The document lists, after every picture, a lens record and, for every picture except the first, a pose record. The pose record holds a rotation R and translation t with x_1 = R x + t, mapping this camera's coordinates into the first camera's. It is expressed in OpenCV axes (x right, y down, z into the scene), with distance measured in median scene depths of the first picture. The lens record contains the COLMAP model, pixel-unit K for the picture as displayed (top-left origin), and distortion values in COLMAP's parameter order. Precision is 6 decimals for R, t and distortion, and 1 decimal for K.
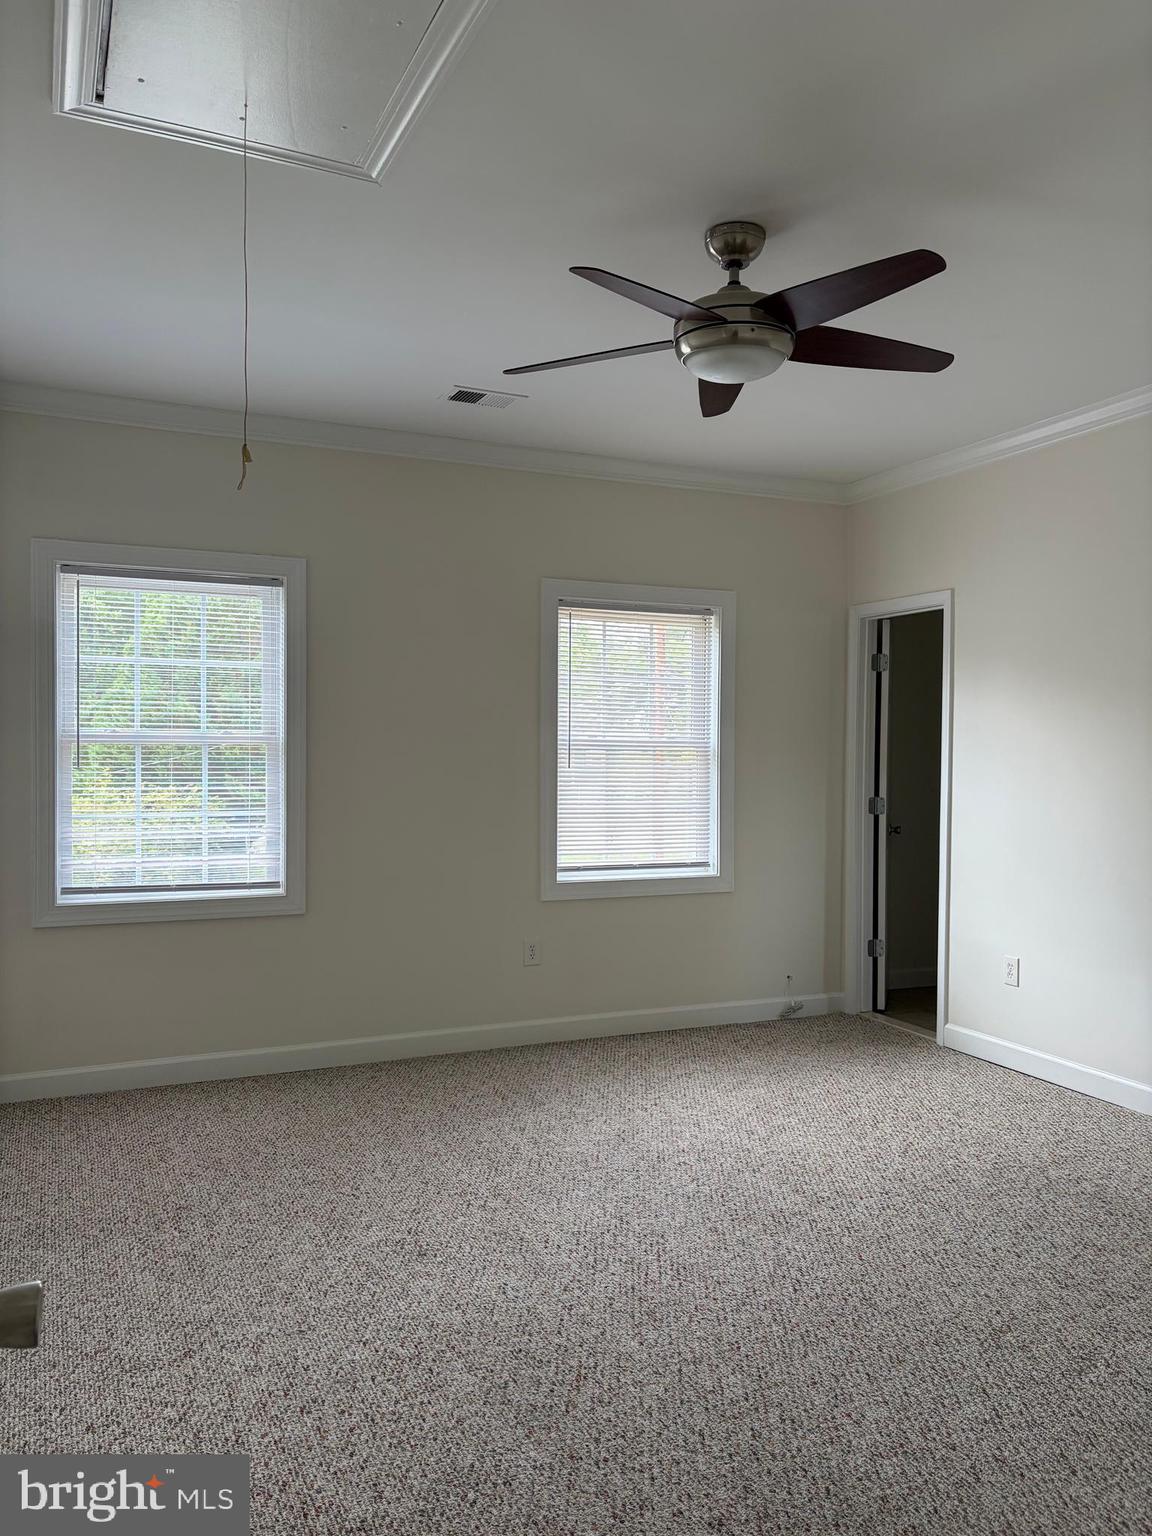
lens RADIAL K [[1099.9, 0, 576.0], [0, 1099.9, 768.0], [0, 0, 1]] dist [-0.026411, 0.073903]
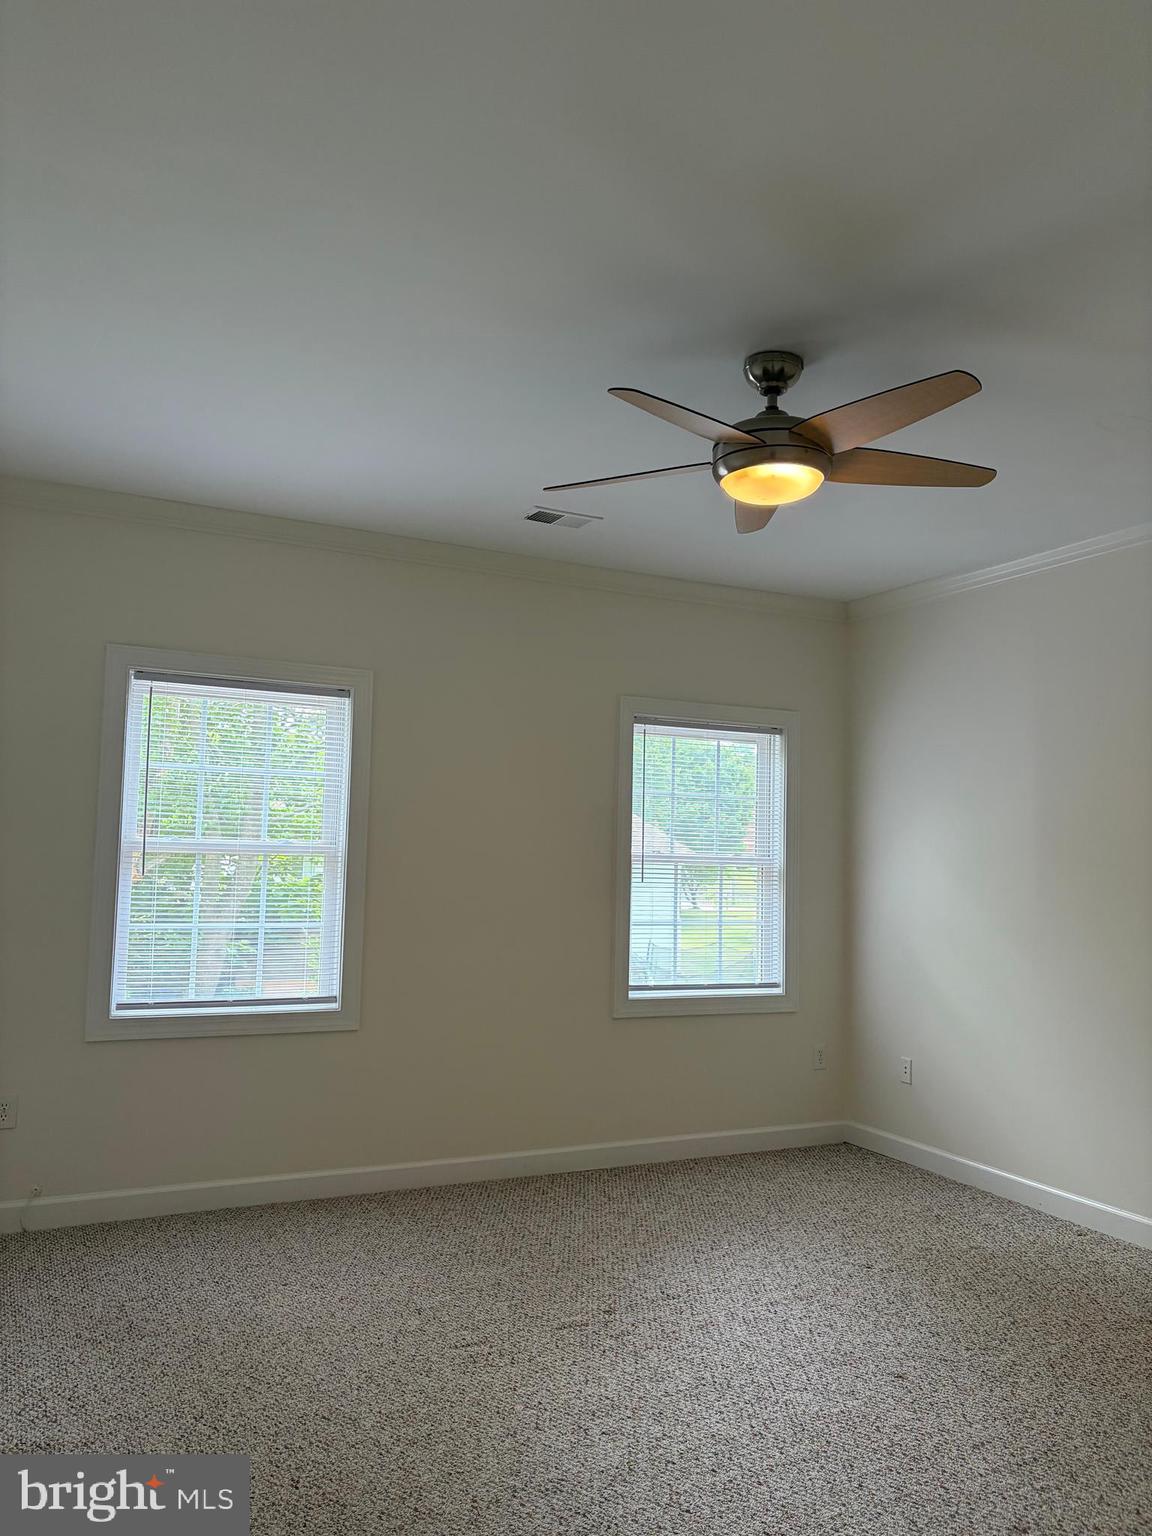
lens RADIAL K [[1150.3, 0, 572.0], [0, 1150.3, 776.5], [0, 0, 1]] dist [0.042281, -0.048708]
pose [[0.999350, 0.018697, 0.030822, -0.094808], [-0.015806, 0.995679, -0.091502, -0.000042], [-0.032400, 0.090955, 0.995328, -0.044051]]
